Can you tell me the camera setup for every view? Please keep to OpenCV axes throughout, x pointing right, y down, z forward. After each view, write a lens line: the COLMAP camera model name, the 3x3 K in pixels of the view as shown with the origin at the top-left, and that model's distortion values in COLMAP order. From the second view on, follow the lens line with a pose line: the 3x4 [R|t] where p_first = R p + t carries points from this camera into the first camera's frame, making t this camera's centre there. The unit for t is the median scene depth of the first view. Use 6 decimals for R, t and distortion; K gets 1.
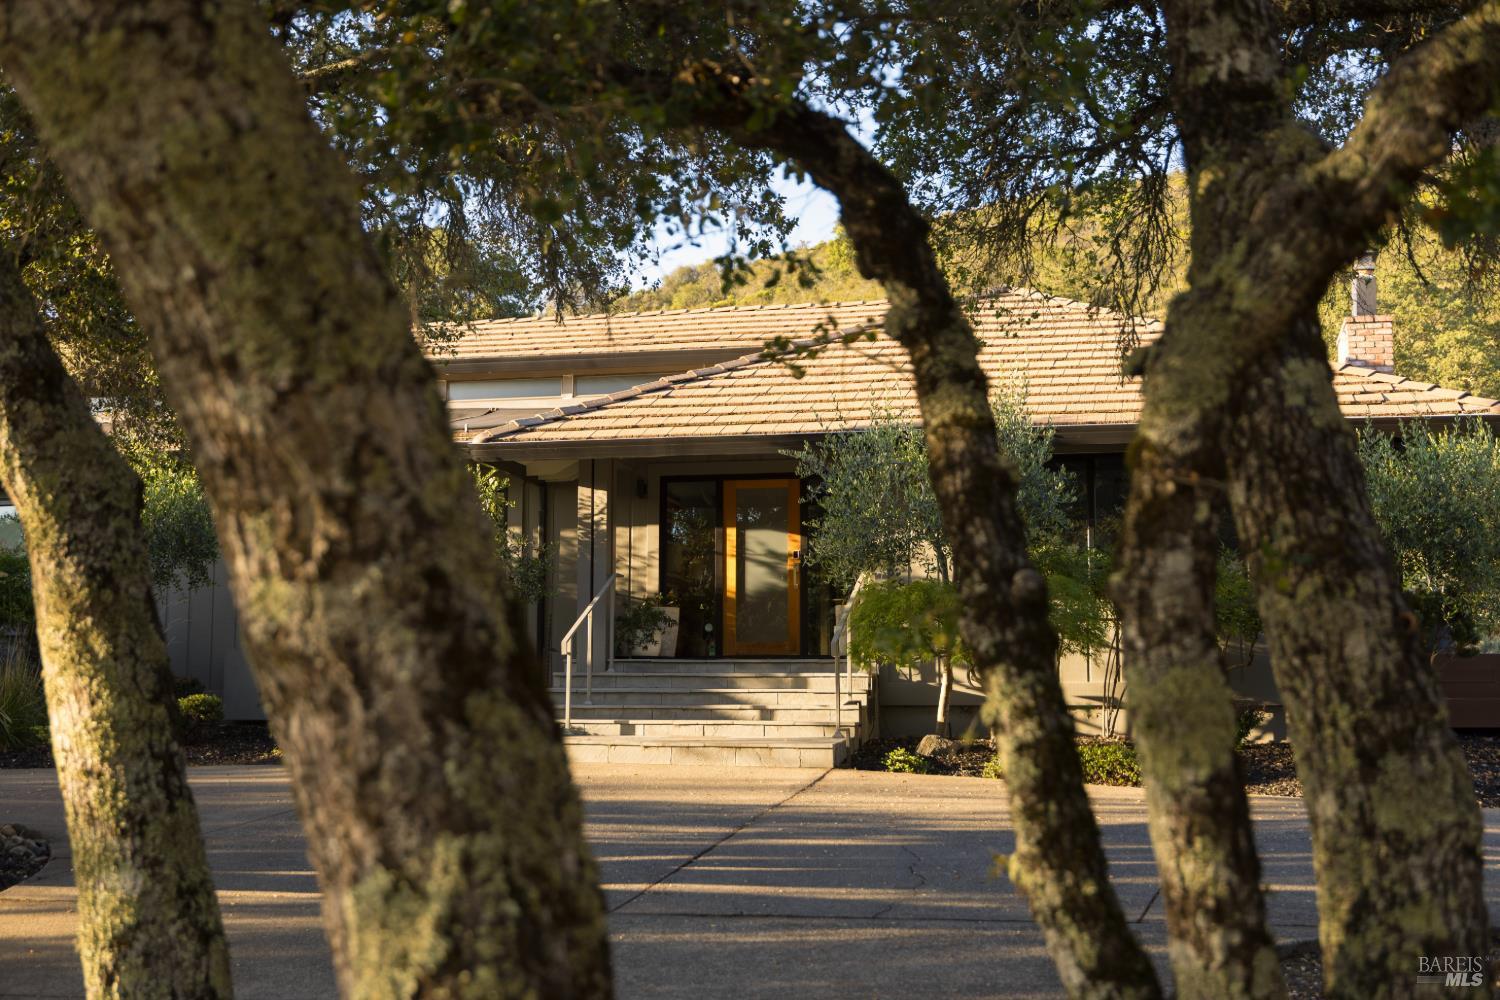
lens RADIAL K [[1985.7, 0, 750.0], [0, 1985.7, 500.0], [0, 0, 1]] dist [-0.004512, -0.031999]
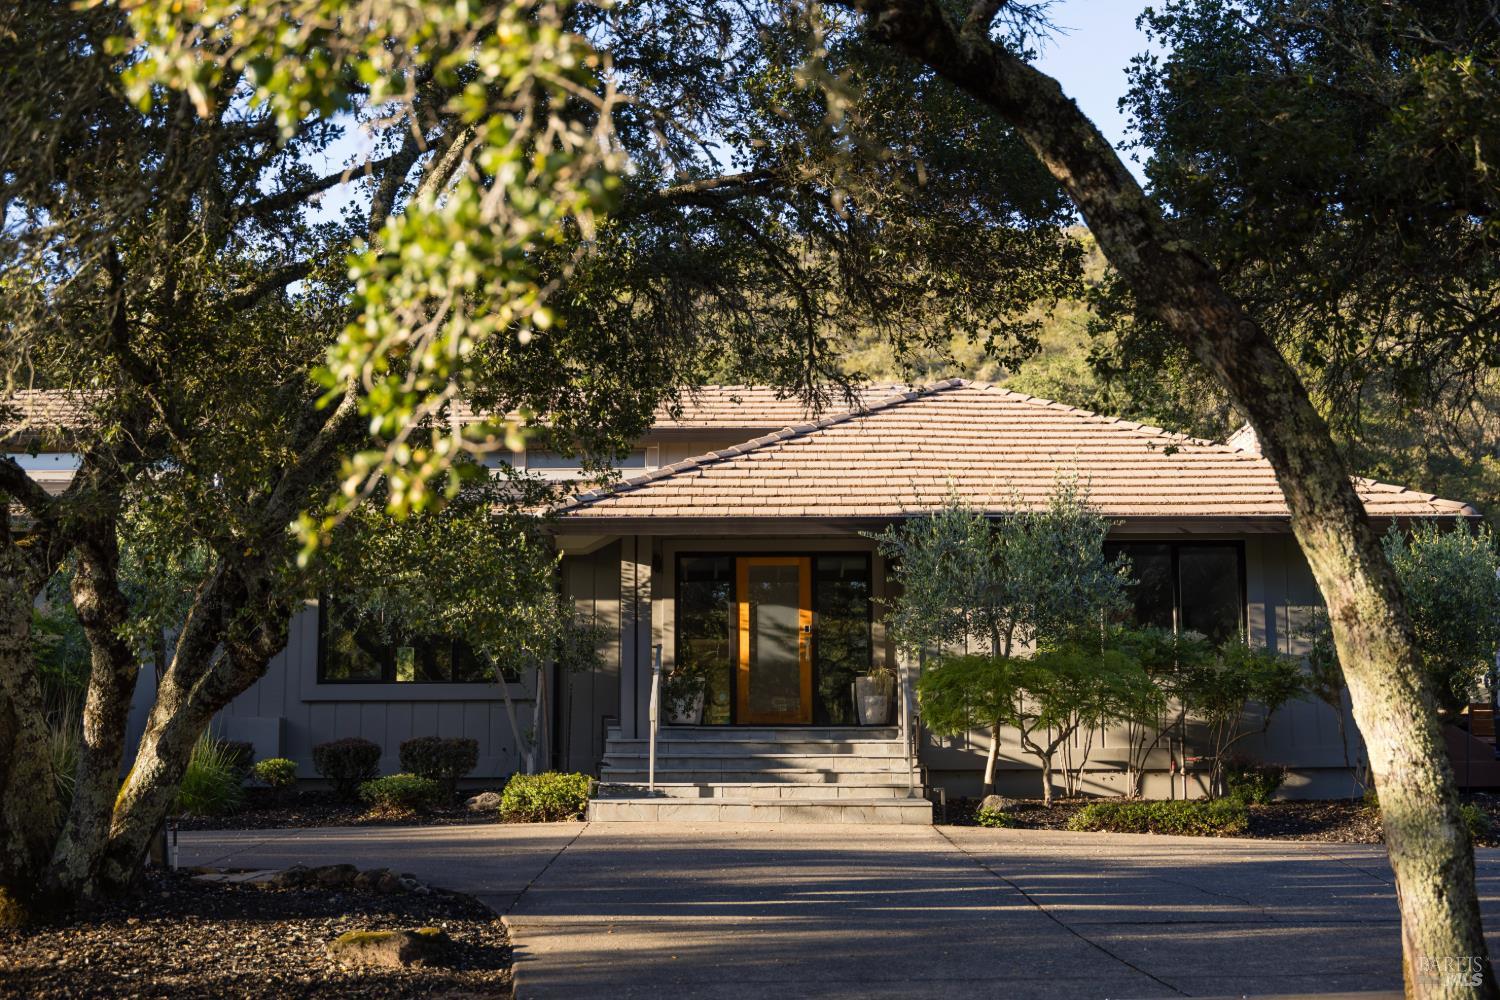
lens RADIAL K [[2154.8, 0, 750.0], [0, 2154.8, 500.0], [0, 0, 1]] dist [-0.030341, 0.032444]
pose [[0.976052, 0.025586, 0.216028, -0.298256], [-0.018464, 0.999220, -0.034920, -0.000465], [-0.216753, 0.030095, 0.975763, -0.135082]]
